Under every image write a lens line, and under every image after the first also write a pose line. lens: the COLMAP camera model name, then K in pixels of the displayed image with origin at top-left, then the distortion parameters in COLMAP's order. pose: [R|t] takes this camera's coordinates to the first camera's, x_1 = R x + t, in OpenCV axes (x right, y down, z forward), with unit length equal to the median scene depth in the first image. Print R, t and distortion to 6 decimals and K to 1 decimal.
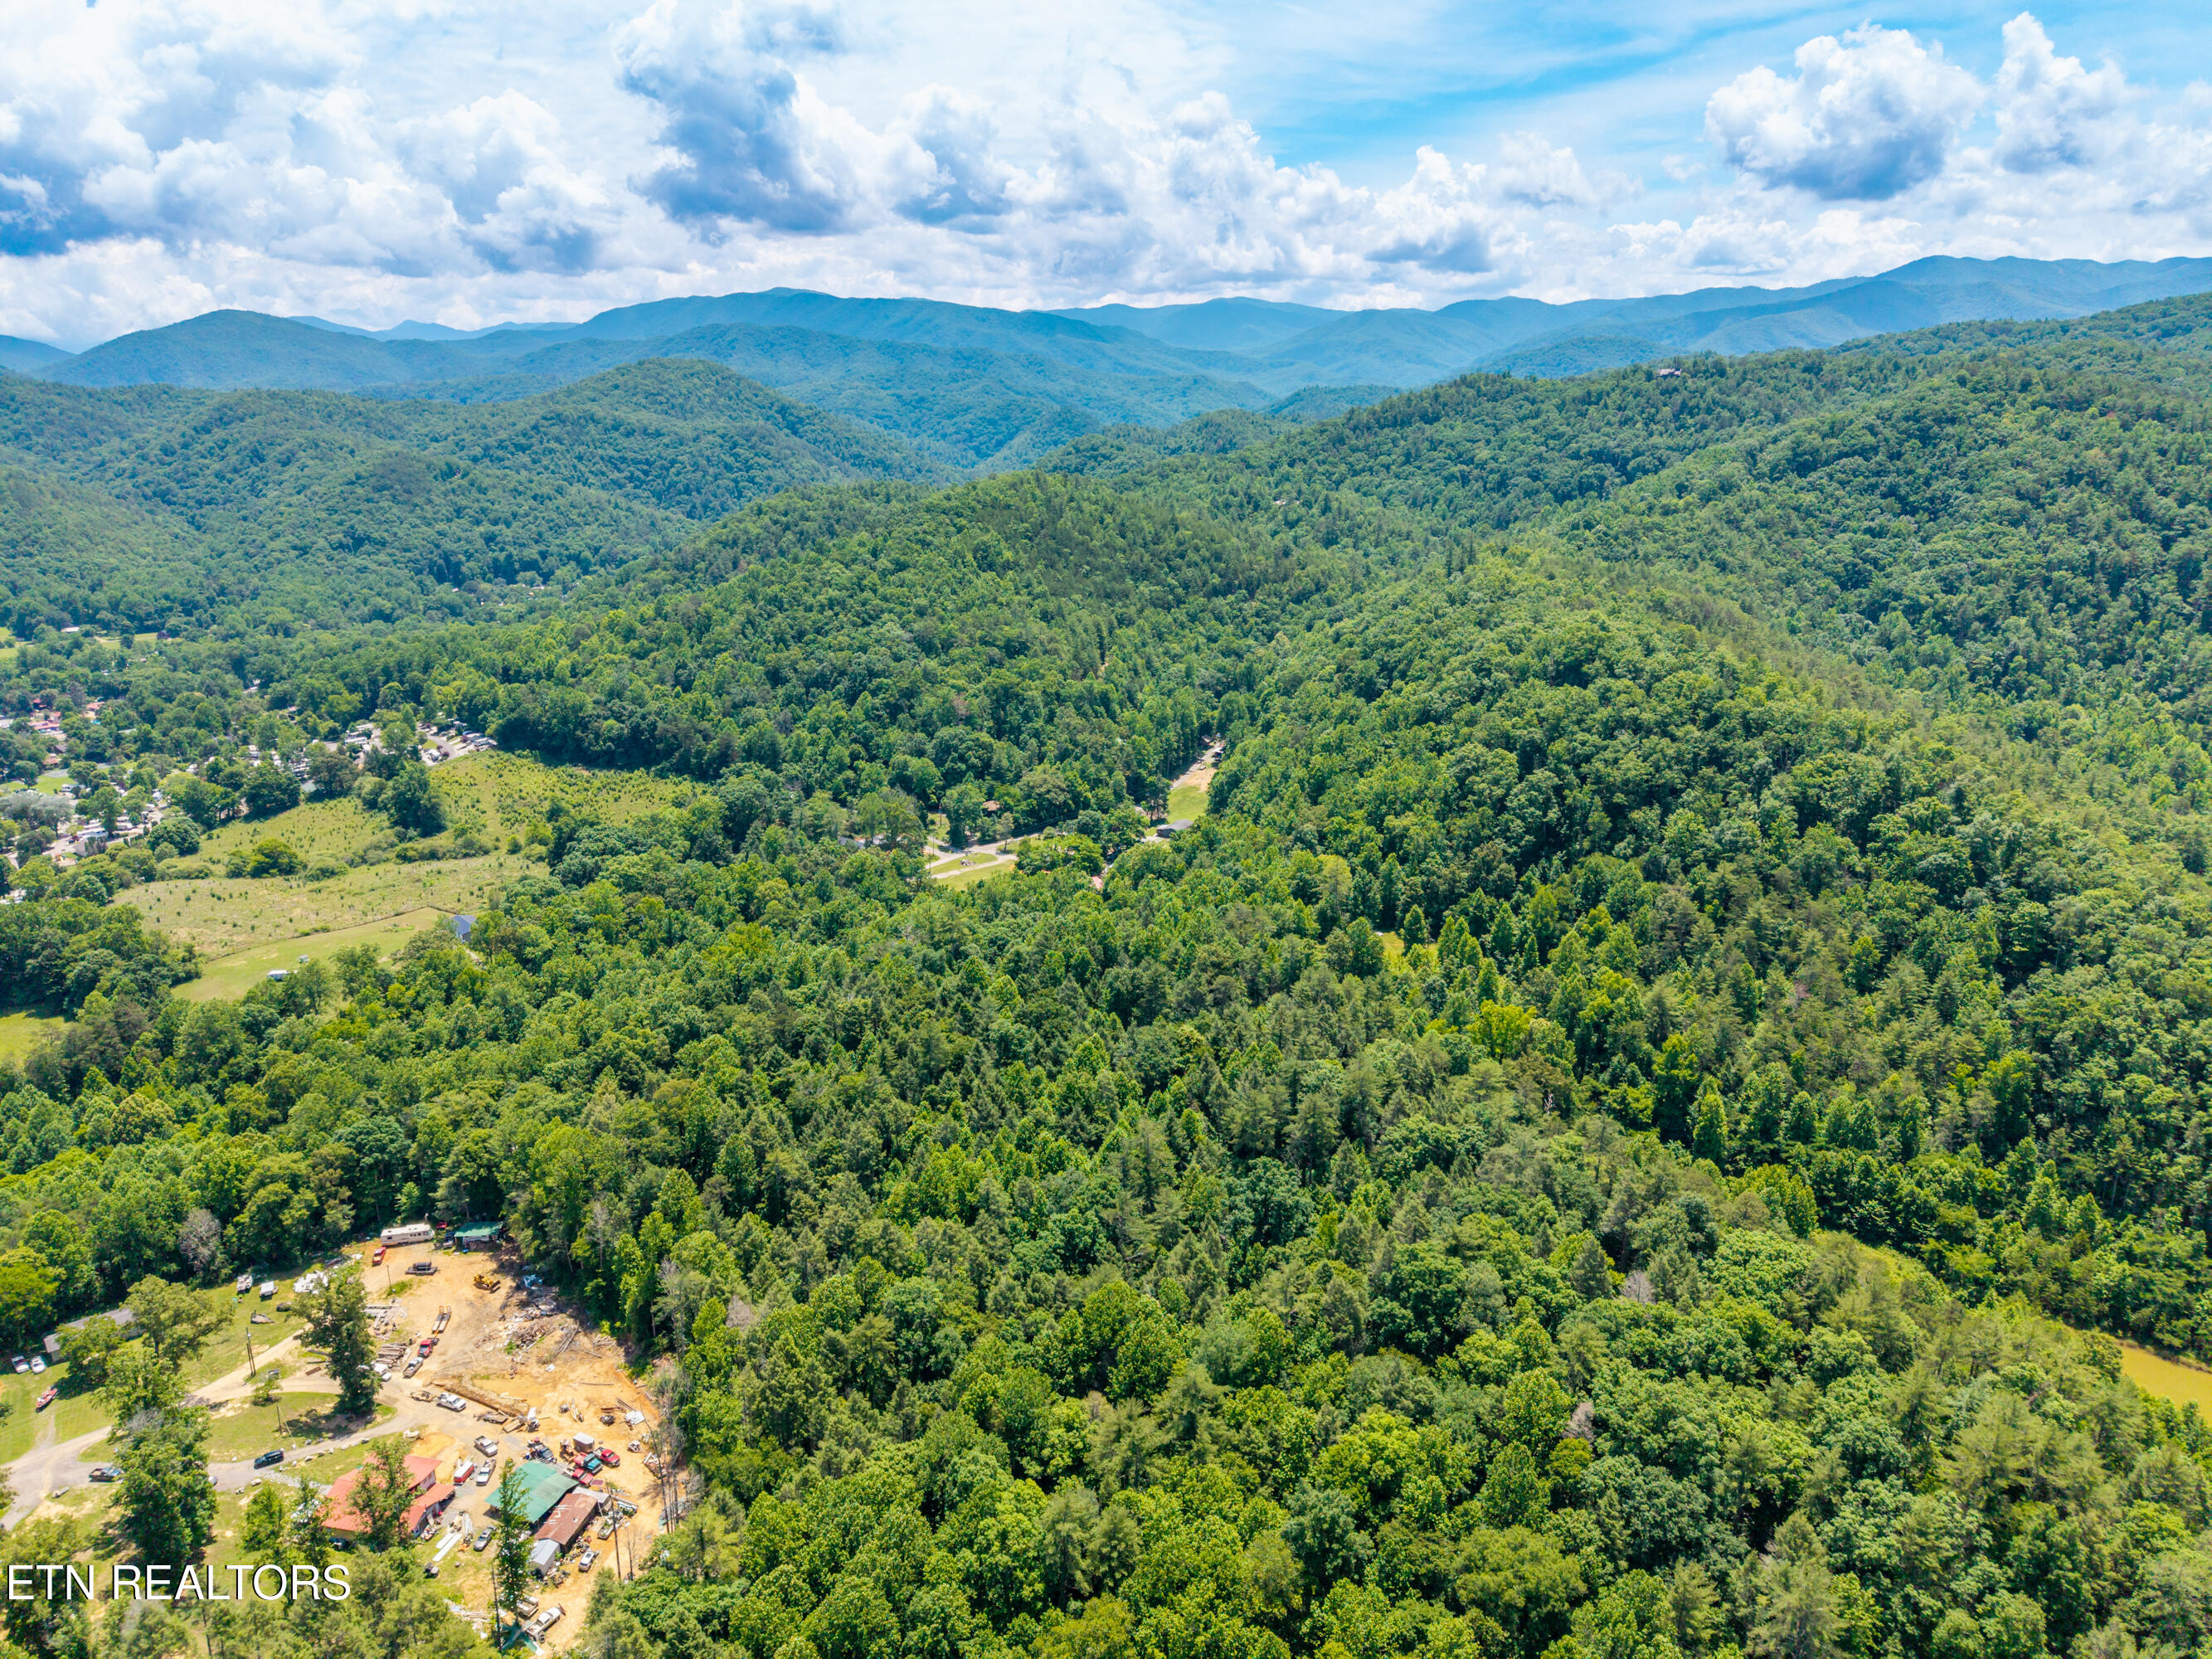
lens RADIAL K [[1473.2, 0, 1115.5], [0, 1473.2, 846.7], [0, 0, 1]] dist [0.023238, -0.022949]
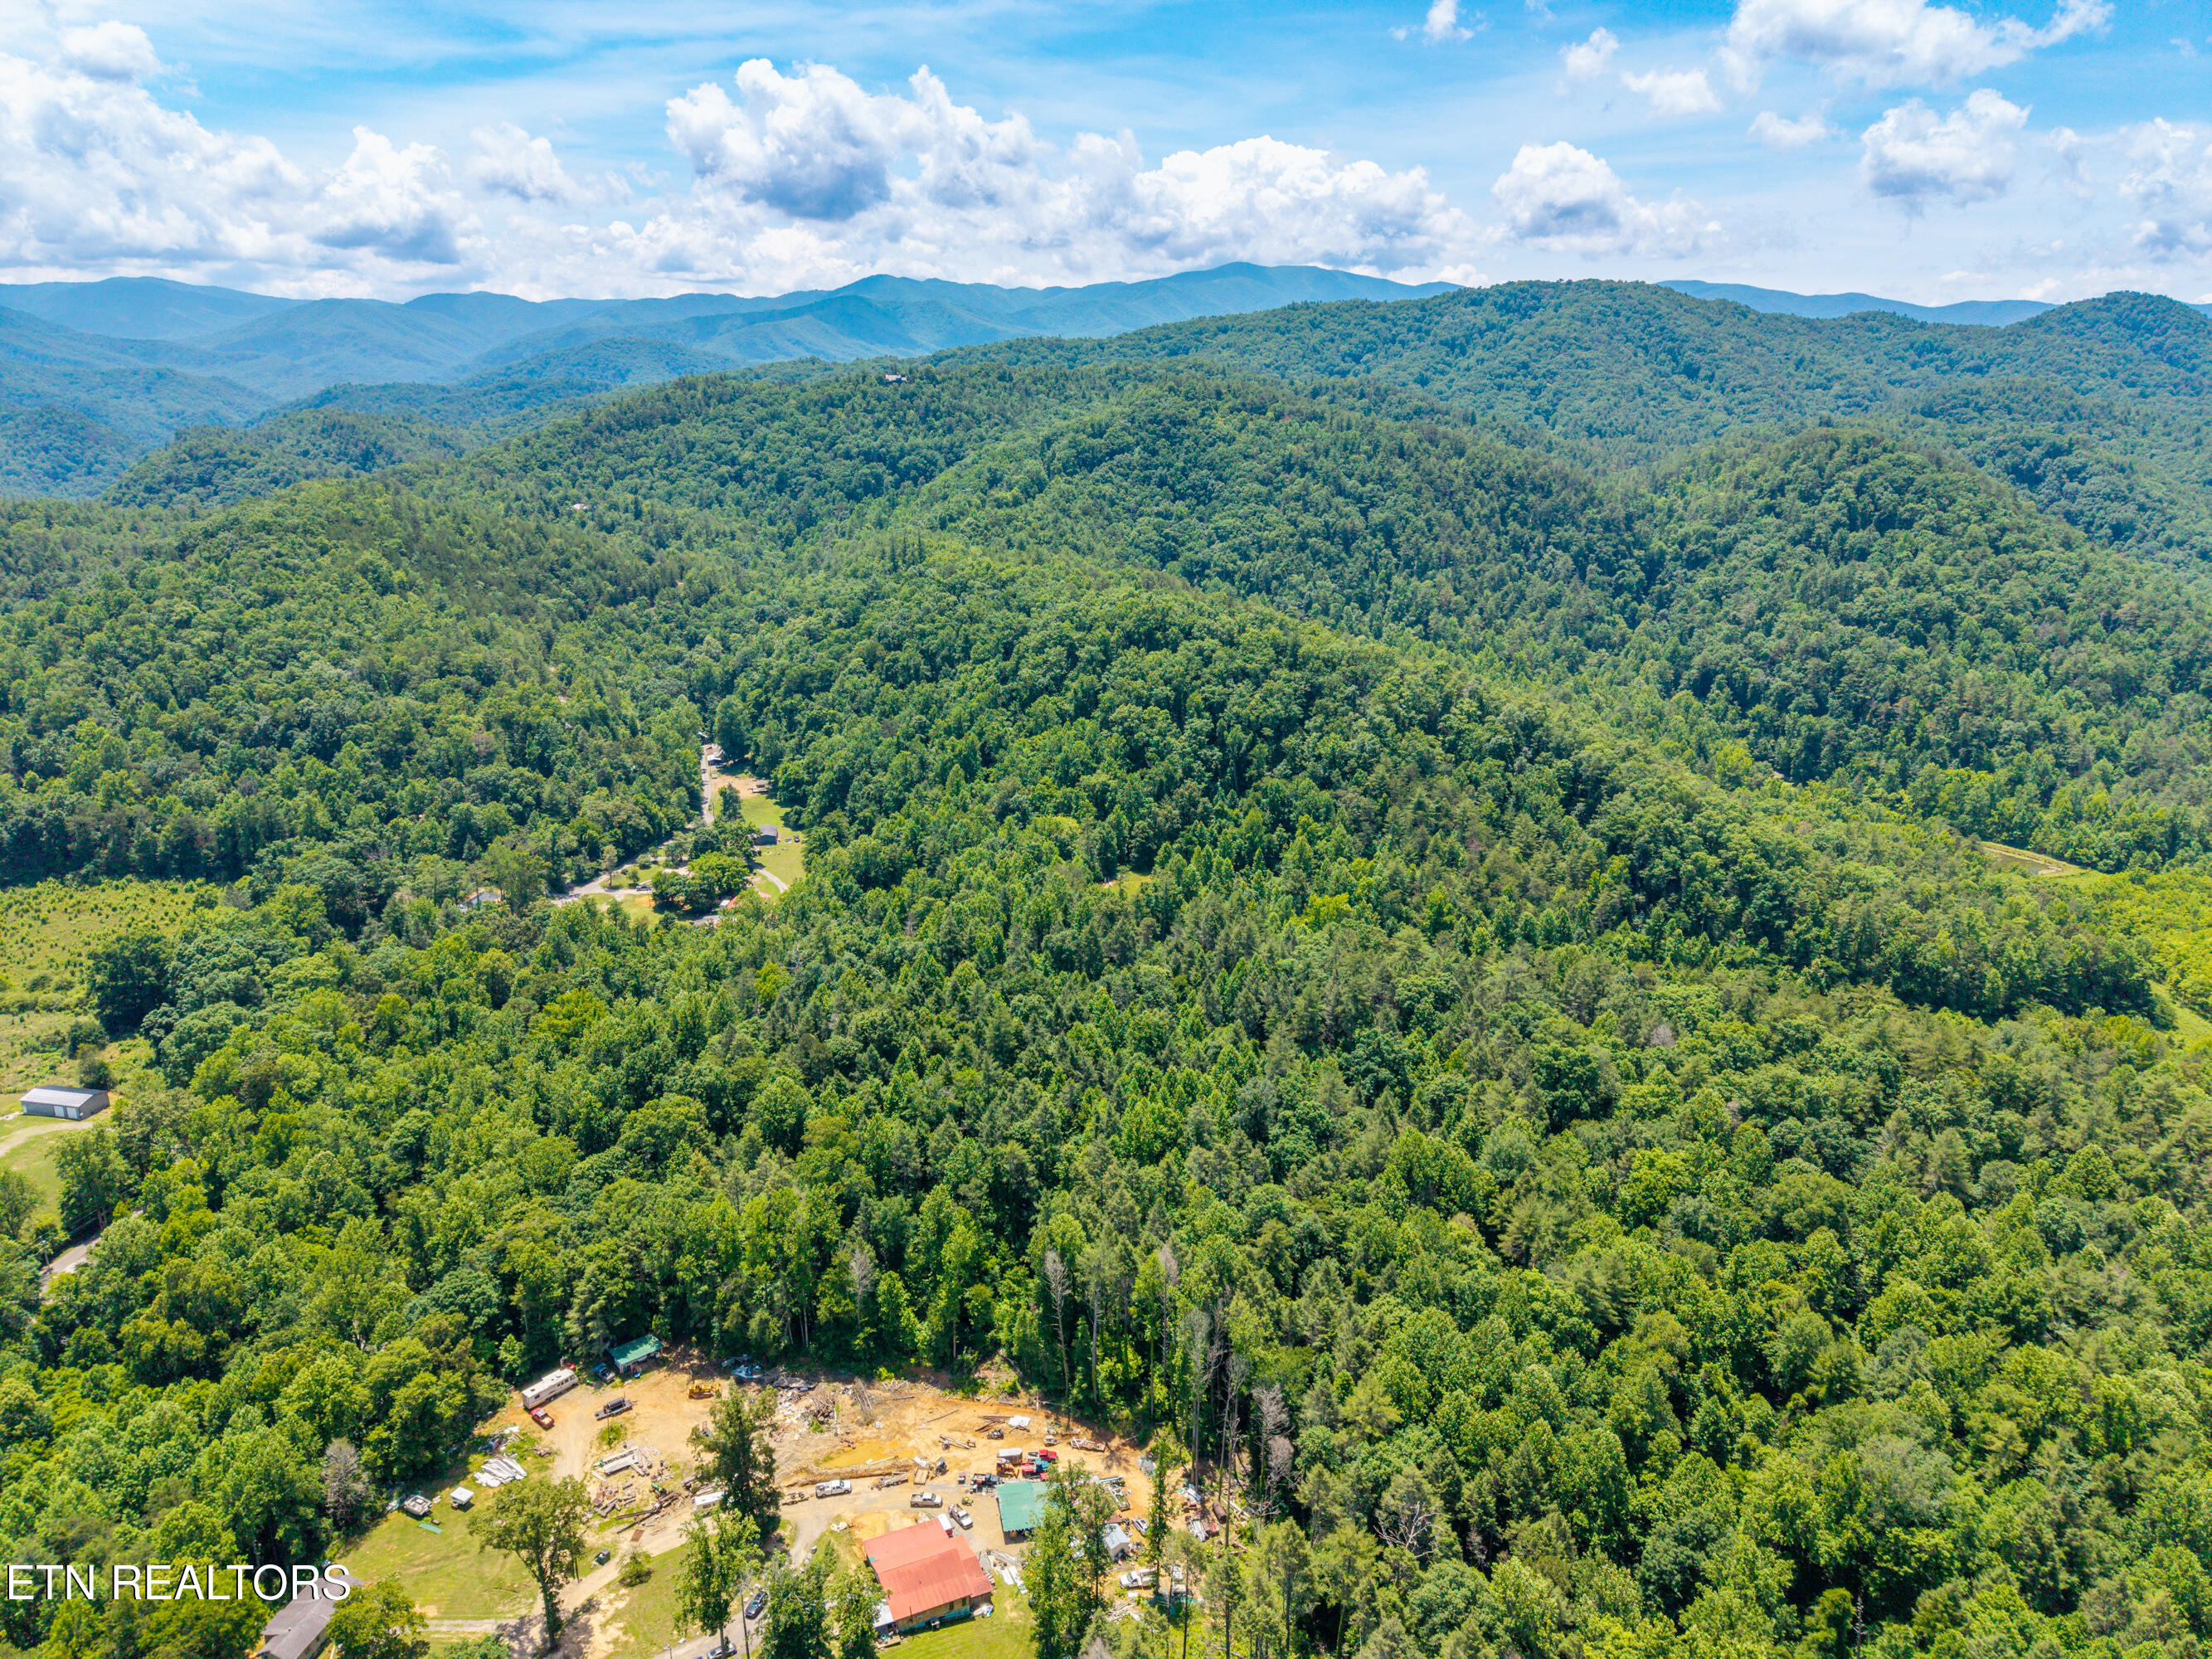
lens RADIAL K [[1473.2, 0, 1113.6], [0, 1473.2, 841.1], [0, 0, 1]] dist [0.023238, -0.022949]
pose [[0.800537, -0.167107, 0.575514, -0.200565], [0.169092, 0.984301, 0.050598, -0.010828], [-0.574934, 0.056810, 0.816225, 0.030811]]
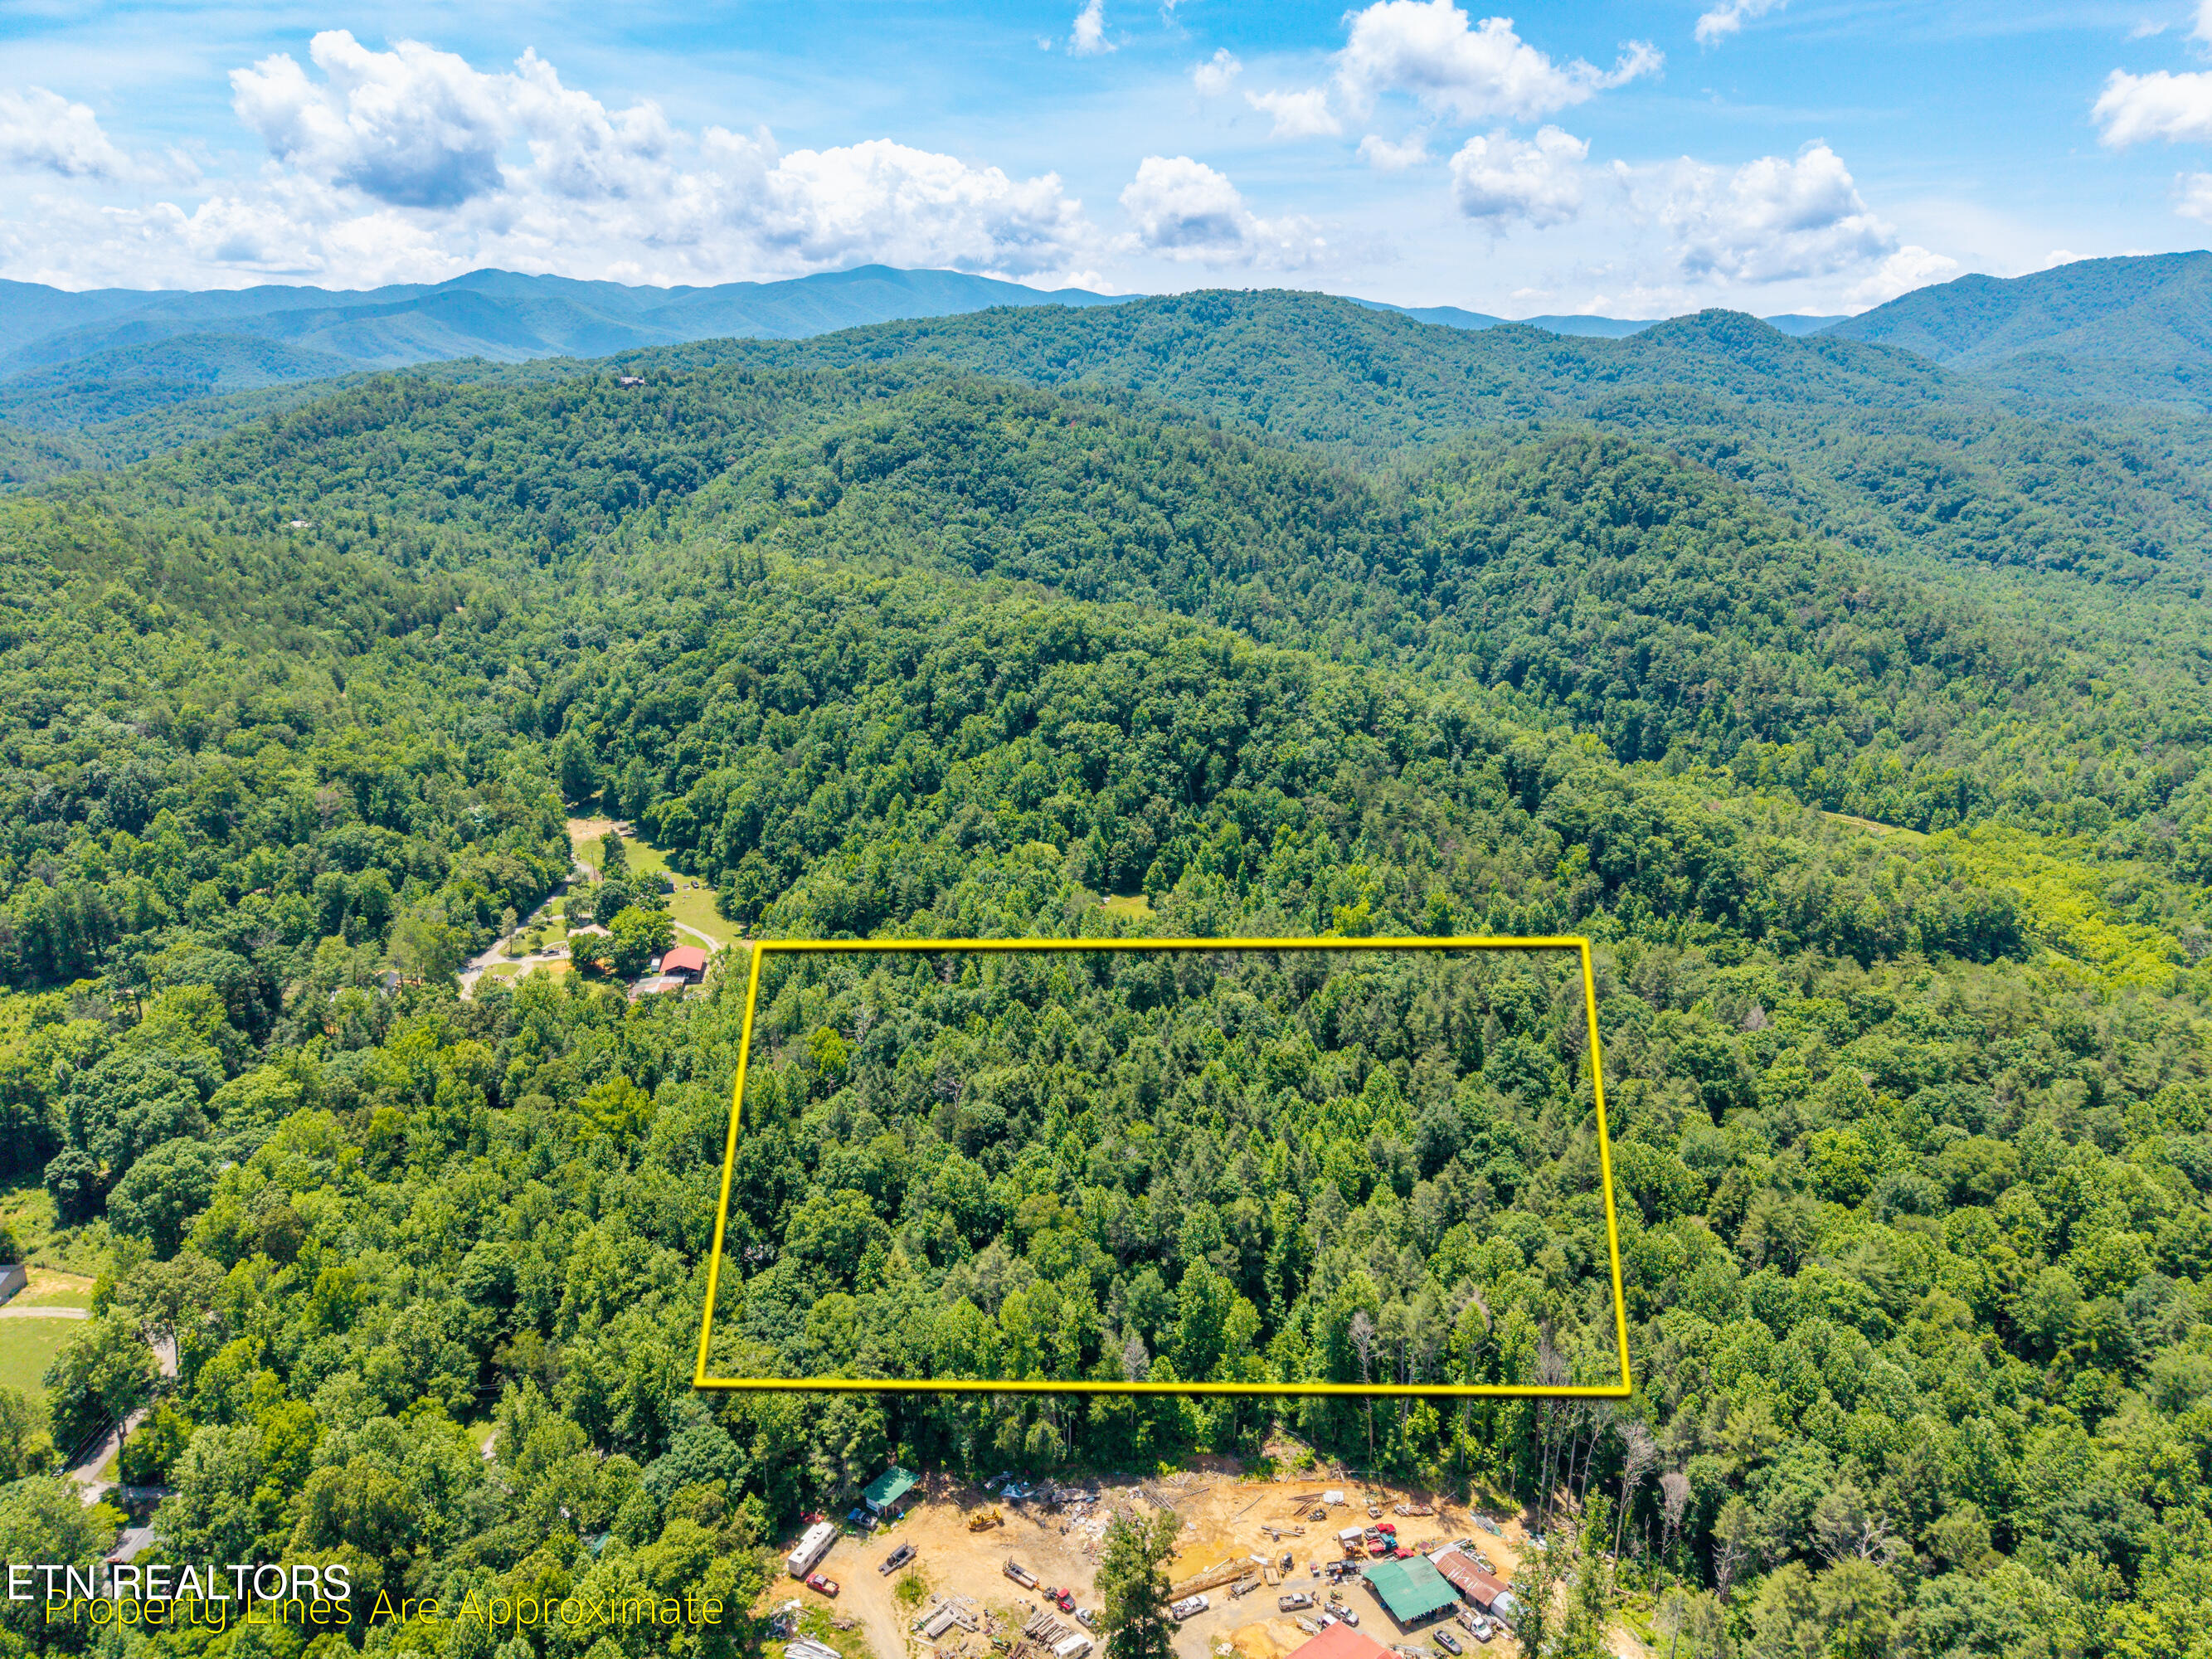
lens RADIAL K [[1473.2, 0, 1112.6], [0, 1473.2, 839.5], [0, 0, 1]] dist [0.023238, -0.022949]
pose [[0.636501, -0.213261, 0.741206, -0.261238], [0.218356, 0.971521, 0.092017, -0.035406], [-0.739721, 0.103278, 0.664941, 0.110858]]
